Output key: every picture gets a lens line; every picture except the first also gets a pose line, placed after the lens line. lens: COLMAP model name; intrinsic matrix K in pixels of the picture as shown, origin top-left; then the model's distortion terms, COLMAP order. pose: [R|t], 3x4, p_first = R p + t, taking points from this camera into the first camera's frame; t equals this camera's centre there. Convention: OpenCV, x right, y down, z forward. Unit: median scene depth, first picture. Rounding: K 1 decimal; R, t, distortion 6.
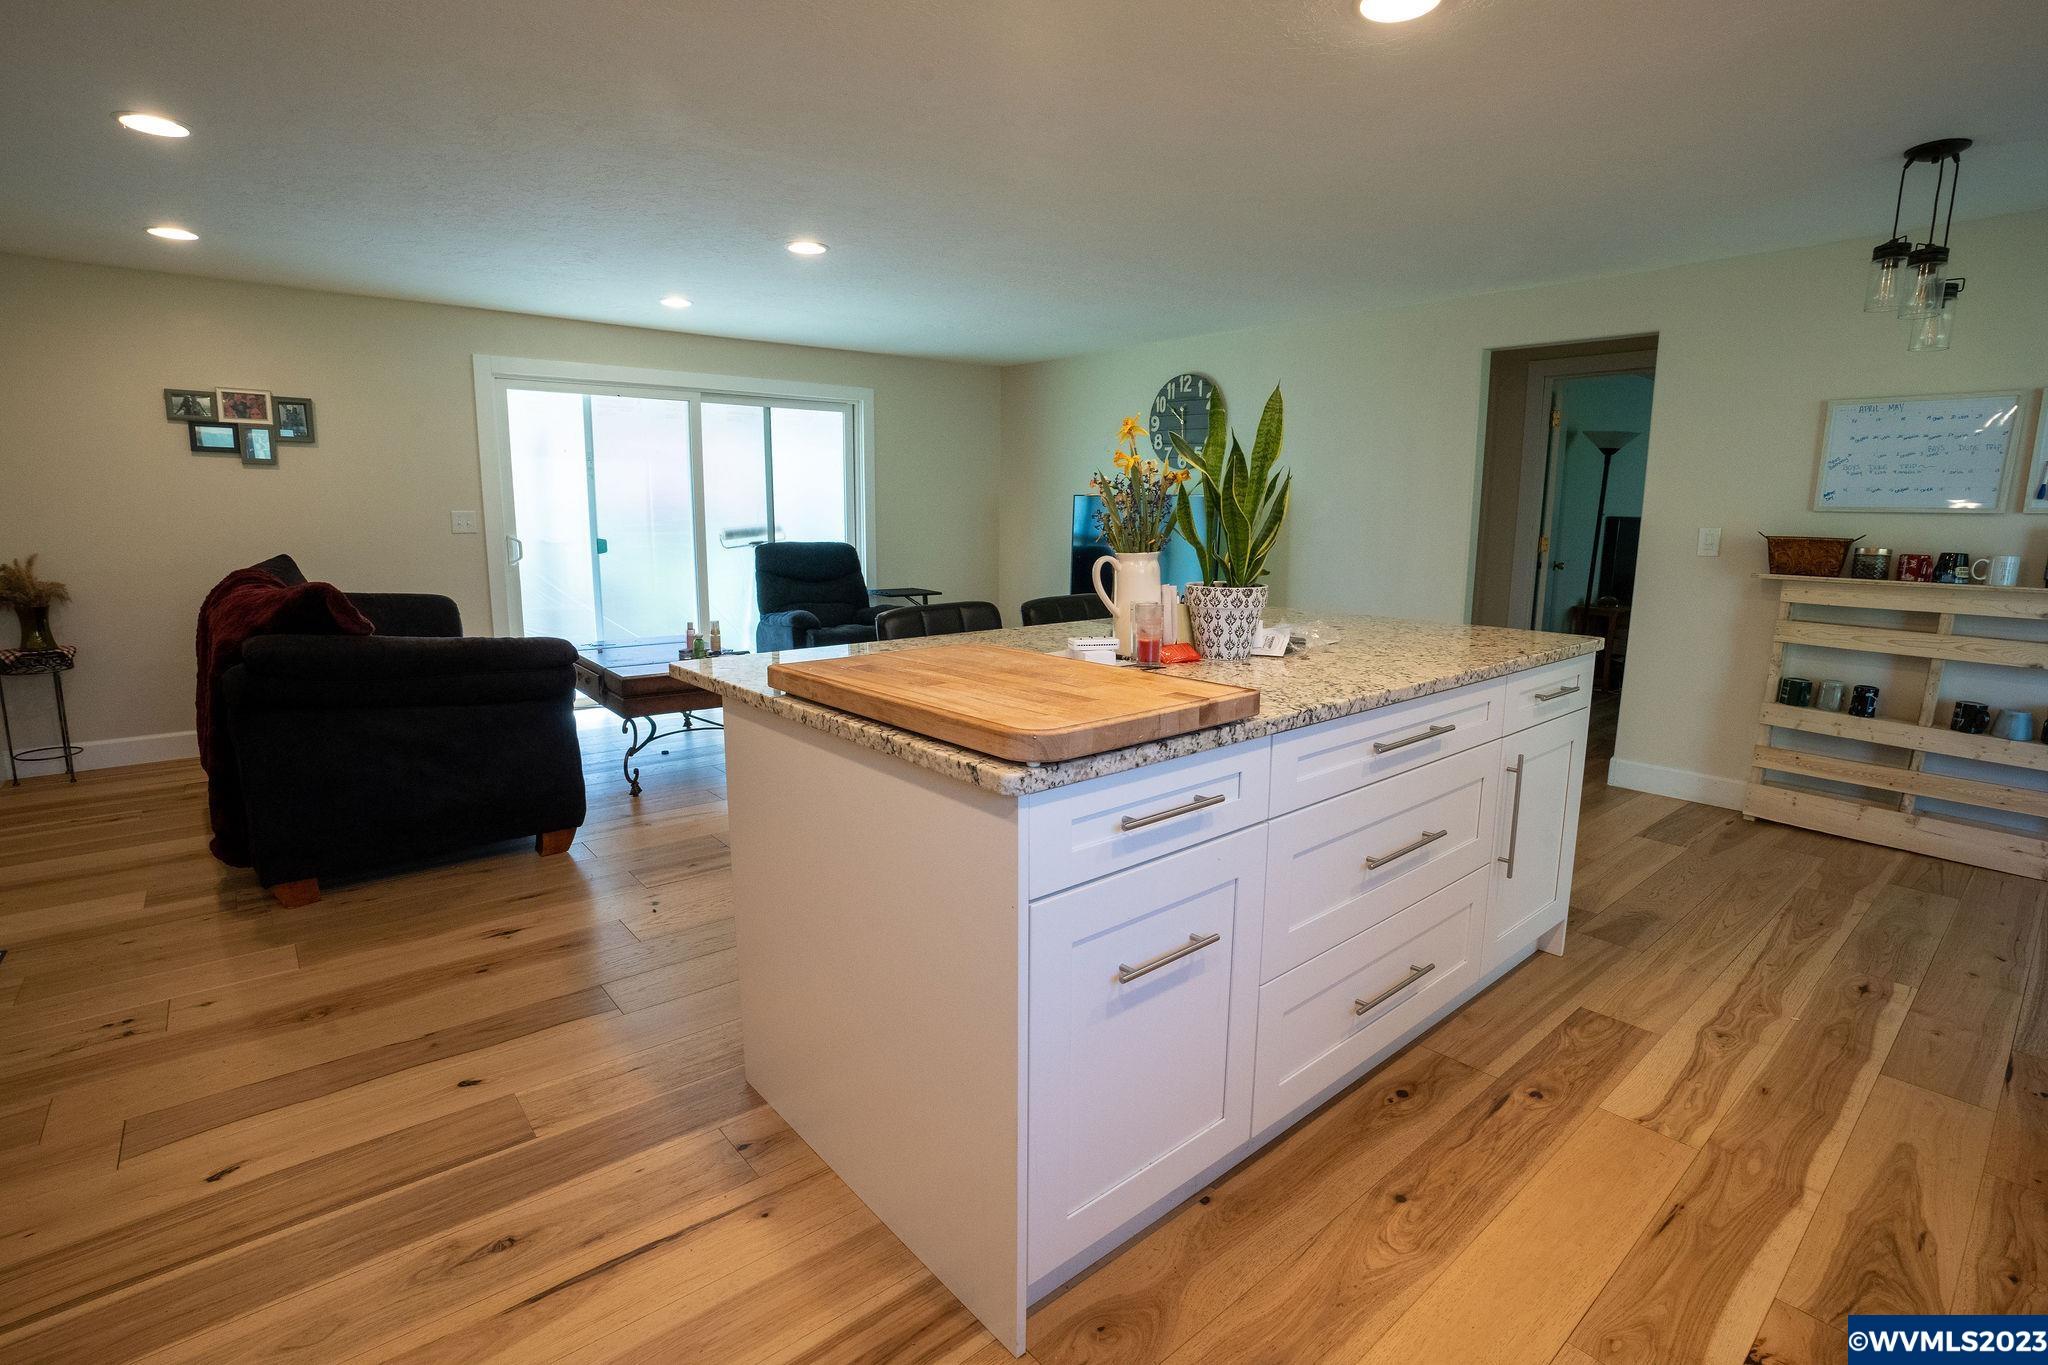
lens RADIAL K [[958.1, 0, 1023.0], [0, 958.1, 679.6], [0, 0, 1]] dist [-0.075265, 0.032628]
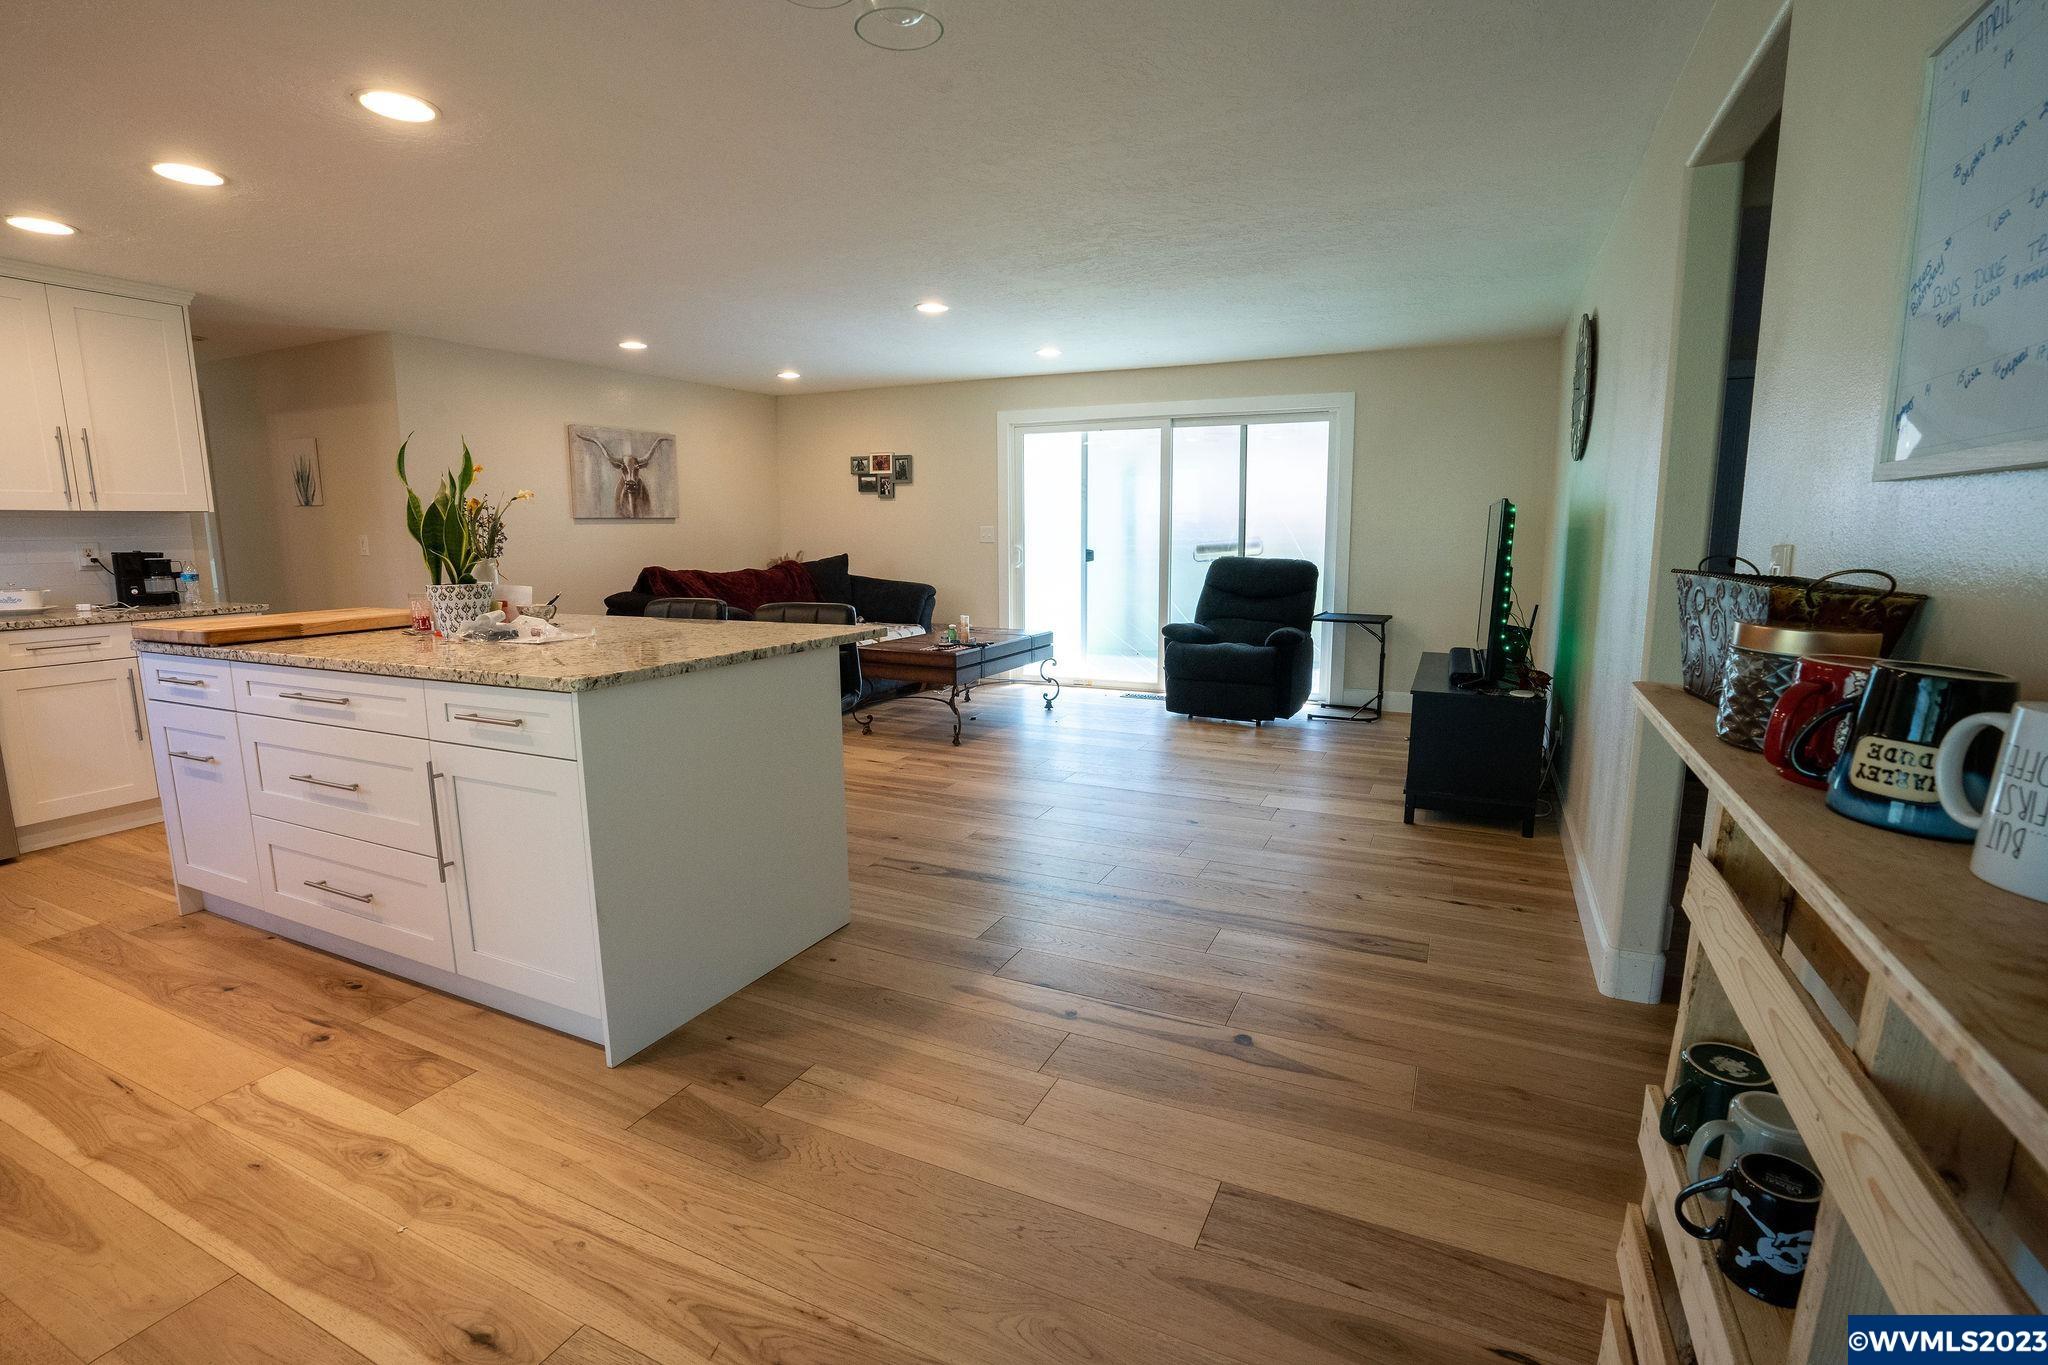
lens RADIAL K [[940.9, 0, 1025.2], [0, 940.9, 679.0], [0, 0, 1]] dist [-0.072094, 0.028616]
pose [[0.420811, 0.136036, -0.896890, 0.797957], [-0.150630, 0.985445, 0.078794, -0.087513], [0.894555, 0.101941, 0.435177, 0.537022]]
